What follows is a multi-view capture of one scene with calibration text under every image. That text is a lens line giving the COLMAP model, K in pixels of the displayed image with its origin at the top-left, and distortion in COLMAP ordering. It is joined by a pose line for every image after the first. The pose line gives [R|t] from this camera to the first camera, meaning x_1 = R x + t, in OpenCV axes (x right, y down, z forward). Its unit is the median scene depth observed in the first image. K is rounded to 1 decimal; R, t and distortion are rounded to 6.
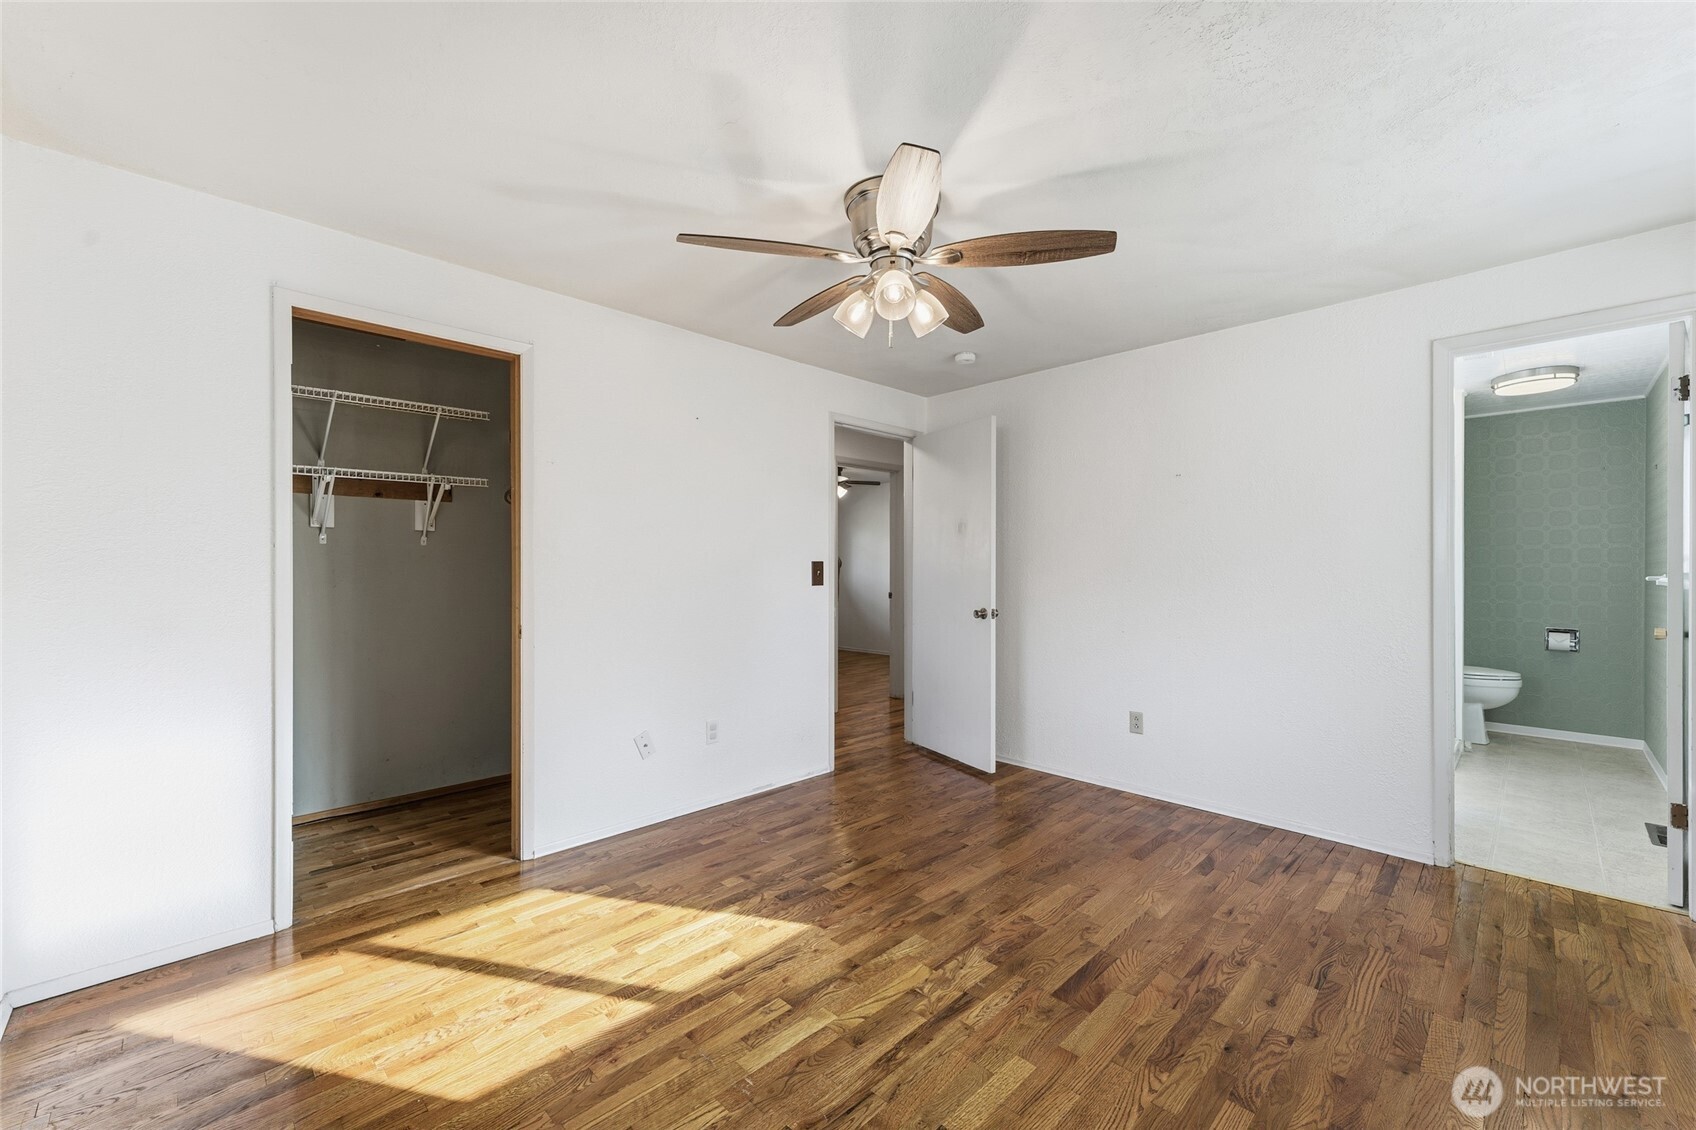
lens RADIAL K [[676.3, 0, 848.0], [0, 676.3, 565.0], [0, 0, 1]] dist [-0.000295, -0.000024]
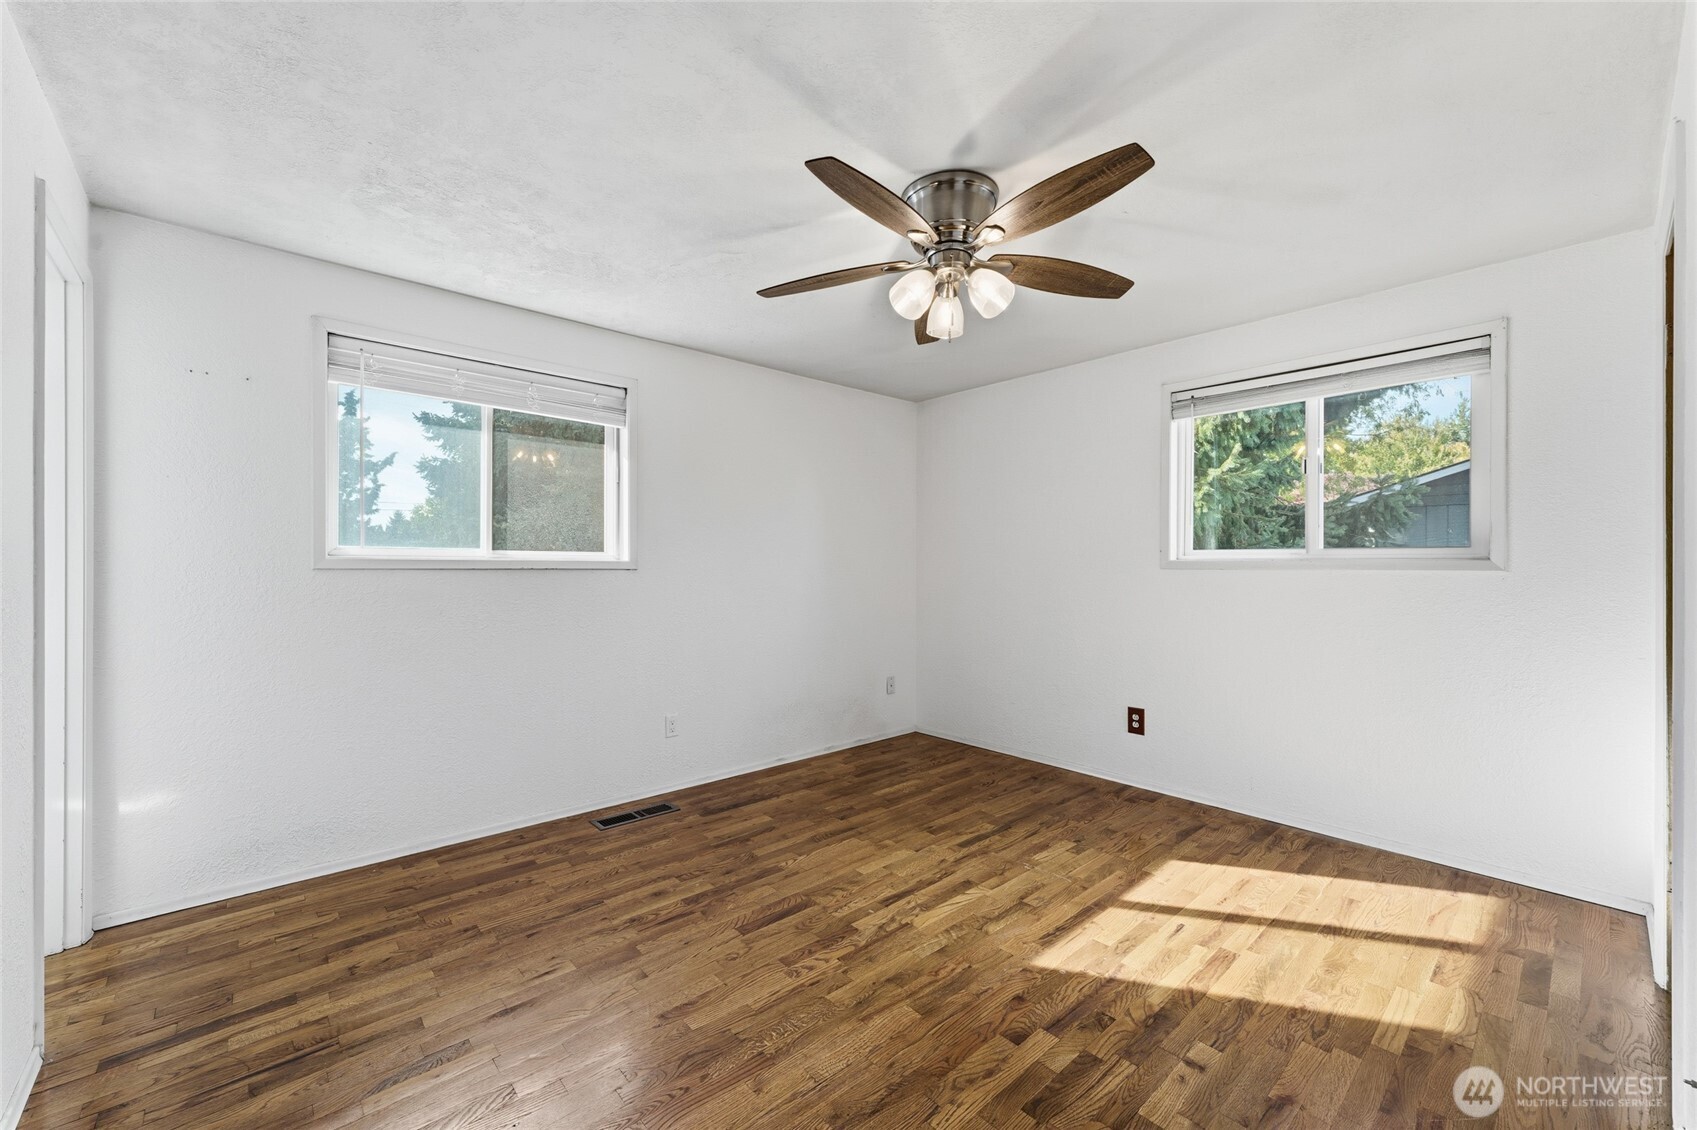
lens RADIAL K [[676.7, 0, 848.5], [0, 676.7, 565.0], [0, 0, 1]] dist [-0.000295, -0.000024]
pose [[-0.998997, -0.002423, 0.044711, 0.171579], [-0.002559, 0.999992, -0.002983, 0.008682], [-0.044703, -0.003094, -0.998996, 2.042605]]
